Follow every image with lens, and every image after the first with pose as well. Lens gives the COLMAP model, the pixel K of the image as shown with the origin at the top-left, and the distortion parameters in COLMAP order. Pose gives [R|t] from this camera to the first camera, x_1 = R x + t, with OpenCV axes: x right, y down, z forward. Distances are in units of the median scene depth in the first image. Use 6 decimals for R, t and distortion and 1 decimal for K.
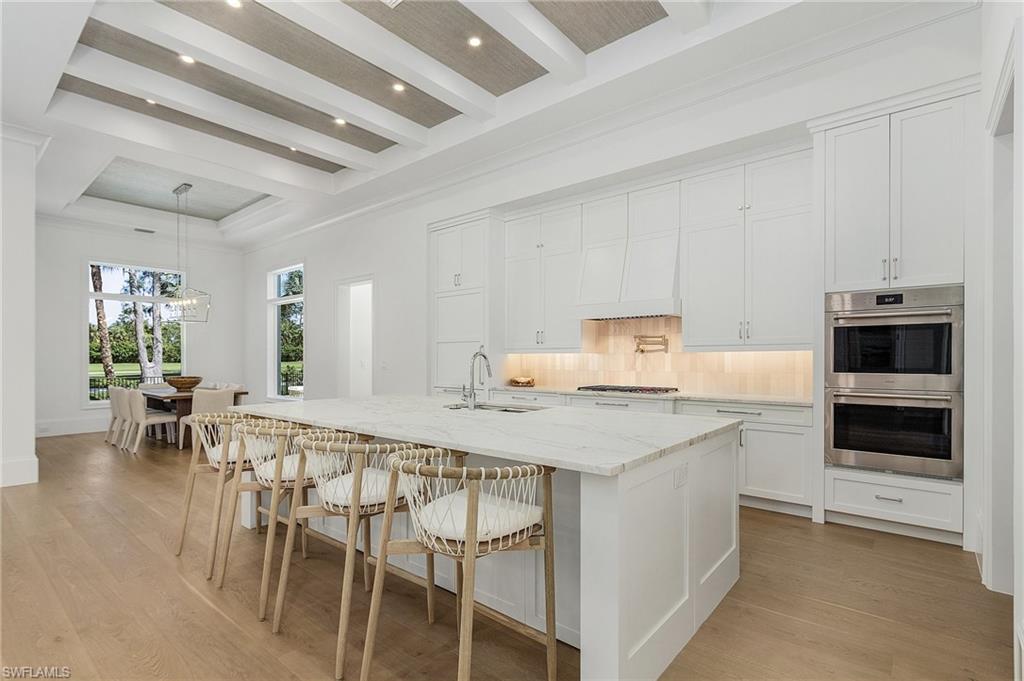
lens RADIAL K [[475.1, 0, 515.3], [0, 475.1, 347.0], [0, 0, 1]] dist [0.004480, -0.000631]
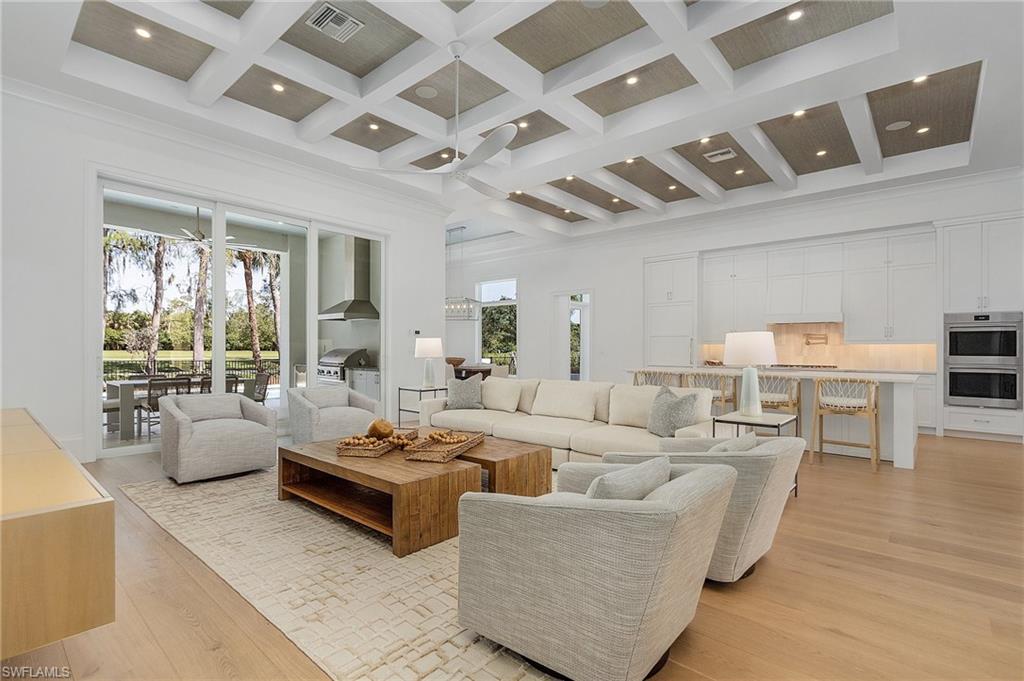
lens RADIAL K [[475.1, 0, 508.2], [0, 475.1, 335.0], [0, 0, 1]] dist [0.004480, -0.000631]
pose [[0.999393, 0.010433, -0.033237, -0.985319], [-0.010741, 0.999901, -0.009112, 0.007174], [0.033139, 0.009463, 0.999406, -0.917779]]
